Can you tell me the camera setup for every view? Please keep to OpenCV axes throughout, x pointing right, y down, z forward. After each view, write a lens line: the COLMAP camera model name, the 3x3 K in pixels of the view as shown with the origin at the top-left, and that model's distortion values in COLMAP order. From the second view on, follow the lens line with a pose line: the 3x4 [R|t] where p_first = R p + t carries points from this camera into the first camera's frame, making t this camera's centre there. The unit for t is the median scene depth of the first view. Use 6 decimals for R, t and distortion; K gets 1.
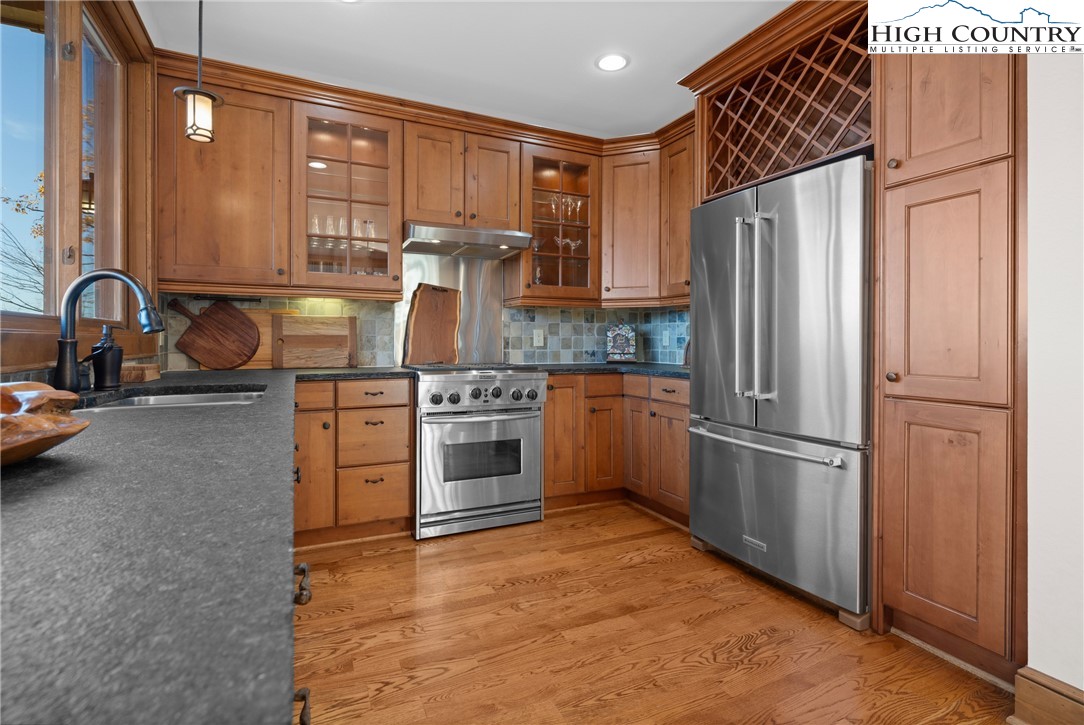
lens RADIAL K [[527.8, 0, 544.0], [0, 527.8, 334.1], [0, 0, 1]] dist [-0.000038, 0.000017]
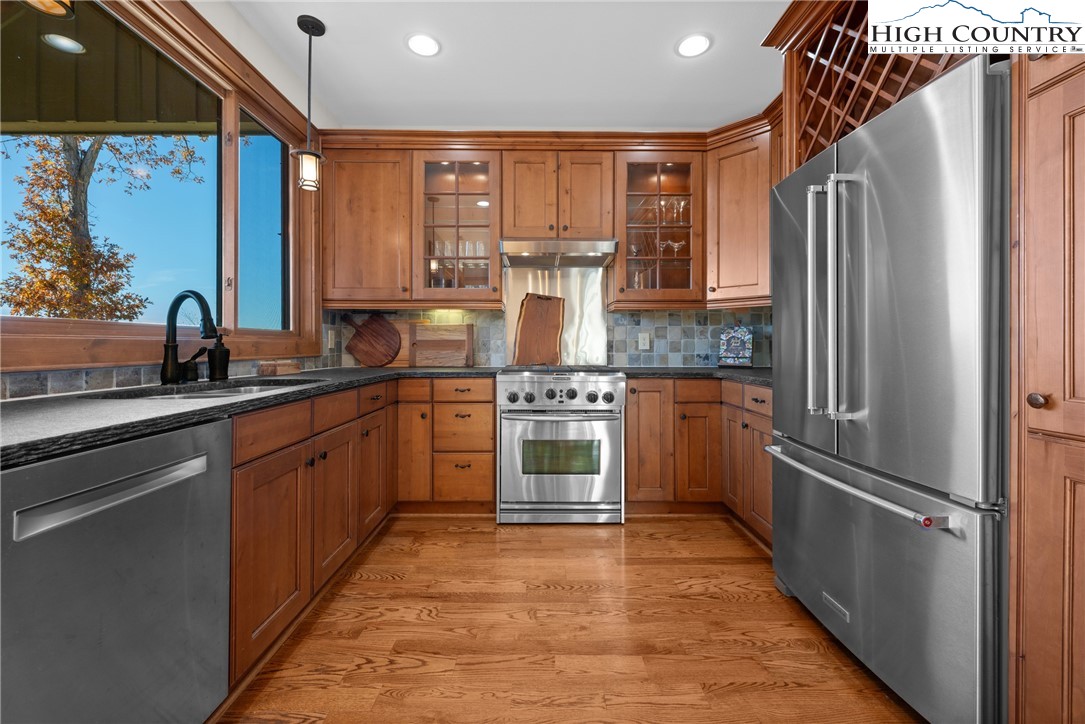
lens RADIAL K [[443.2, 0, 540.5], [0, 443.2, 339.3], [0, 0, 1]] dist [-0.000372, -0.000169]
pose [[0.903308, -0.008091, -0.428917, 0.224205], [0.008126, 0.999965, -0.001749, 0.004128], [0.428916, -0.001905, 0.903342, 0.181122]]
